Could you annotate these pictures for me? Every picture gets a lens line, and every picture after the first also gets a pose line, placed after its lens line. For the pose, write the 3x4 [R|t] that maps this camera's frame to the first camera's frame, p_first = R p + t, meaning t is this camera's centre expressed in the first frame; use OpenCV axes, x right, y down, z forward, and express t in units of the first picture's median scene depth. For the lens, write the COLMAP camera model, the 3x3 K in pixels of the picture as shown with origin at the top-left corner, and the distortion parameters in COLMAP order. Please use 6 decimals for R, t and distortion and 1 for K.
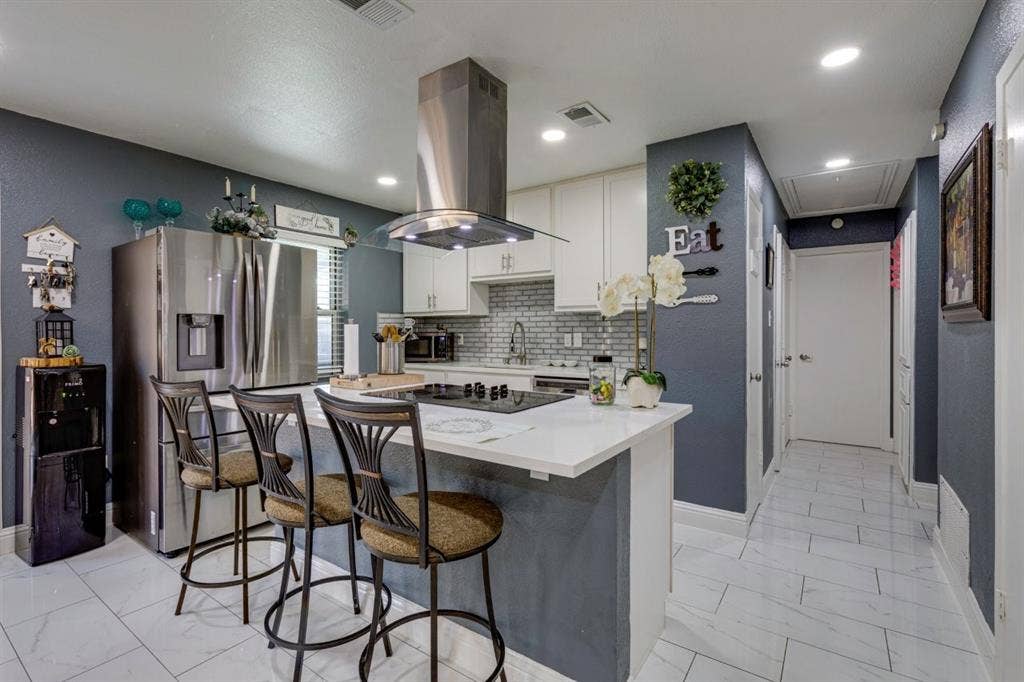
lens RADIAL K [[466.8, 0, 521.1], [0, 466.8, 341.7], [0, 0, 1]] dist [-0.017661, 0.013783]
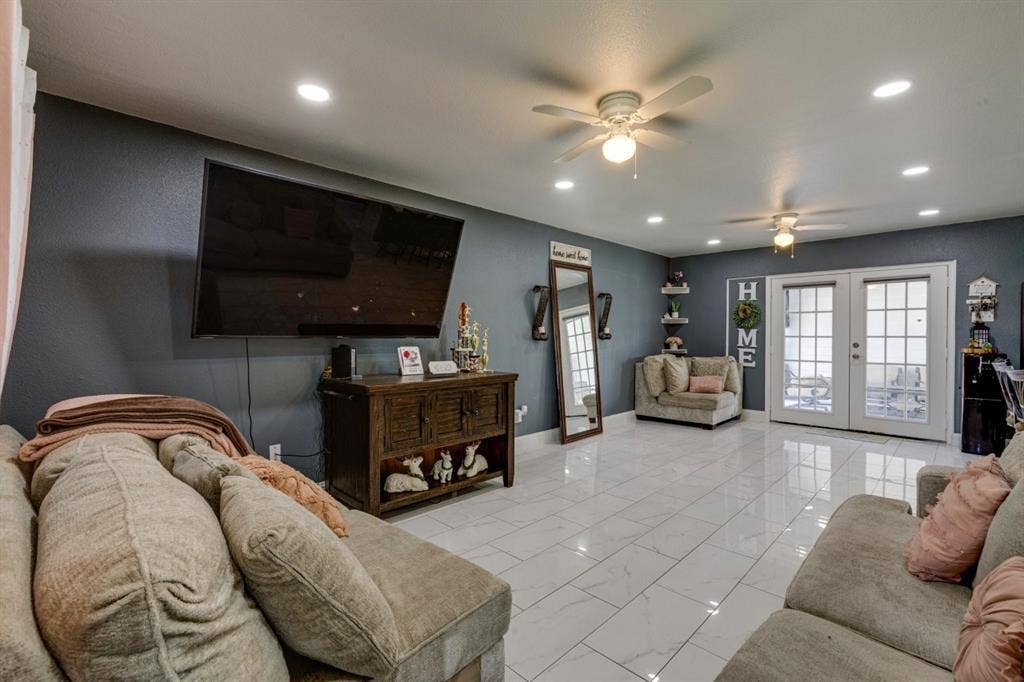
lens RADIAL K [[459.1, 0, 512.0], [0, 459.1, 341.0], [0, 0, 1]] dist [-0.000455, 0.000105]
pose [[-0.162871, 0.016660, -0.986507, 1.067637], [-0.026207, 0.999432, 0.021205, 0.013088], [0.986299, 0.029307, -0.162341, -0.526188]]
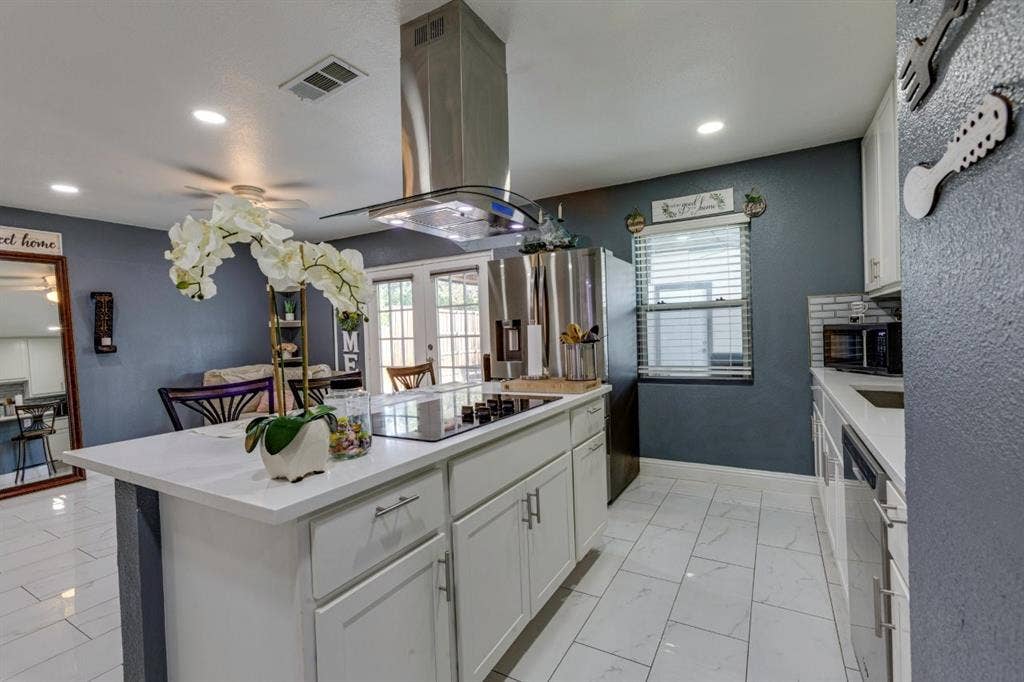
lens RADIAL K [[459.1, 0, 512.0], [0, 459.1, 341.0], [0, 0, 1]] dist [-0.000455, 0.000105]
pose [[0.083531, 0.018256, -0.996338, 0.609070], [0.008916, 0.999778, 0.019066, -0.021249], [0.996465, -0.010476, 0.083350, 0.845857]]
